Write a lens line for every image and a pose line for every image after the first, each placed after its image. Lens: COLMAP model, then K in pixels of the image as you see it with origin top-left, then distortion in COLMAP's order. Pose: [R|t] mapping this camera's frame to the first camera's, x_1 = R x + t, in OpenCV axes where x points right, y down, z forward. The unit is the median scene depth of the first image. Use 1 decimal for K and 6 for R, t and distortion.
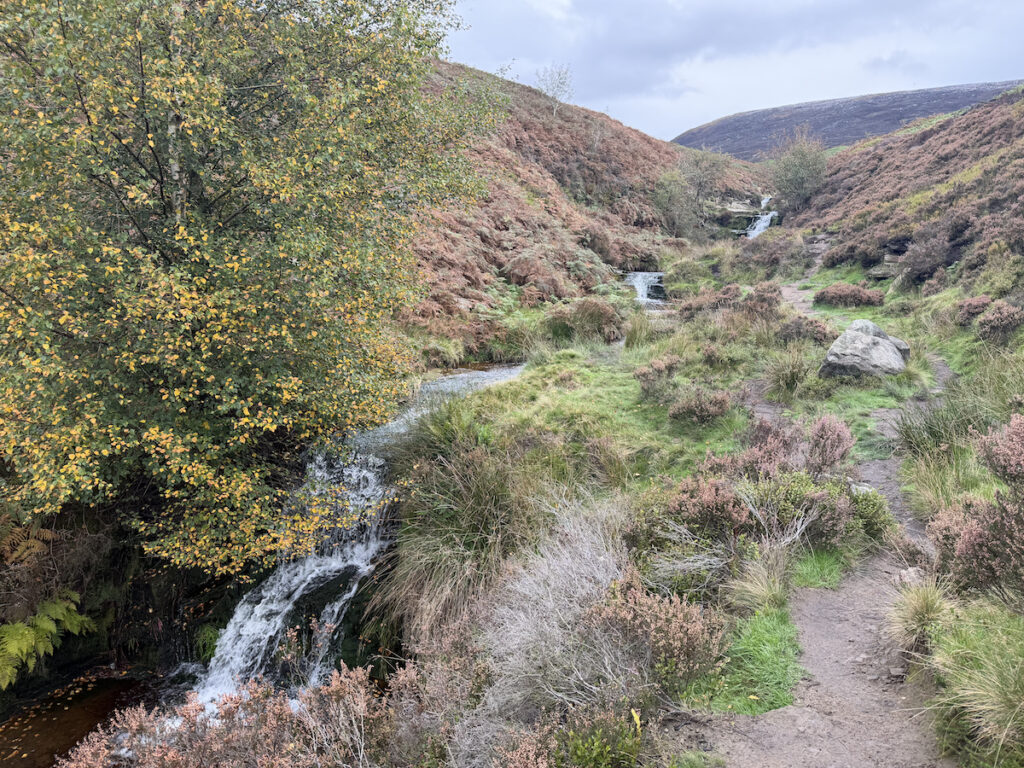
lens RADIAL K [[623.9, 0, 512.0], [0, 623.9, 384.0], [0, 0, 1]] dist [0.000186, -0.000646]
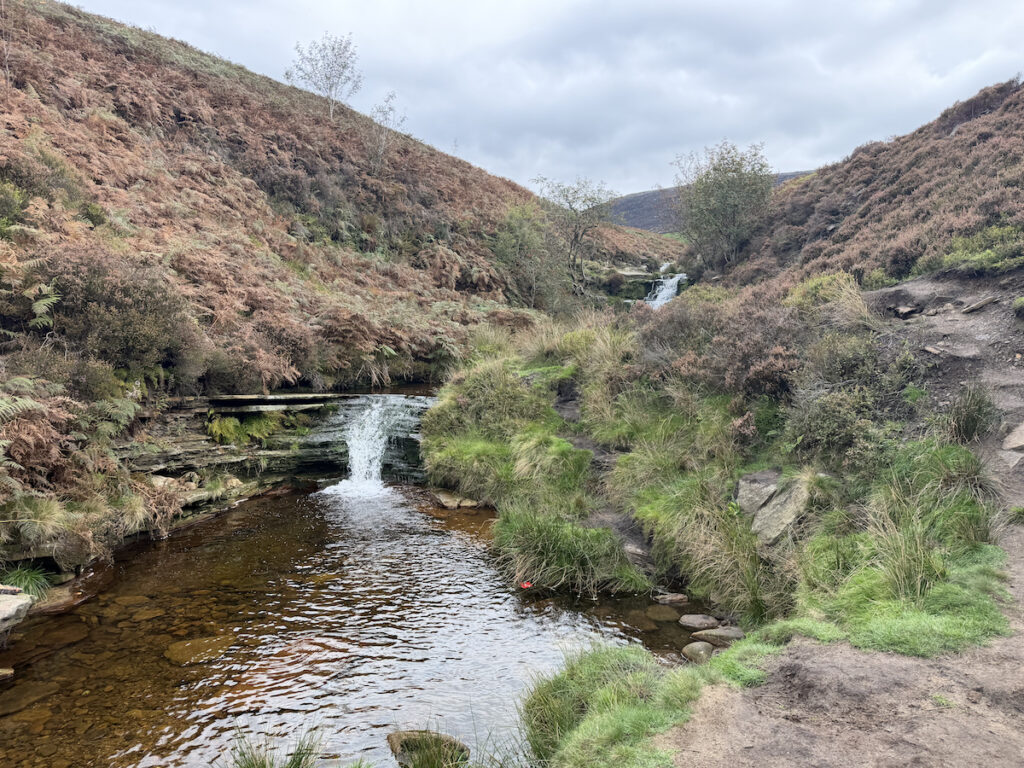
lens RADIAL K [[623.9, 0, 512.0], [0, 623.9, 384.0], [0, 0, 1]] dist [0.000186, -0.000646]
pose [[0.989749, -0.021251, 0.141231, 0.162820], [0.037885, 0.992508, -0.116158, -0.099081], [-0.137704, 0.120317, 0.983138, 0.439653]]
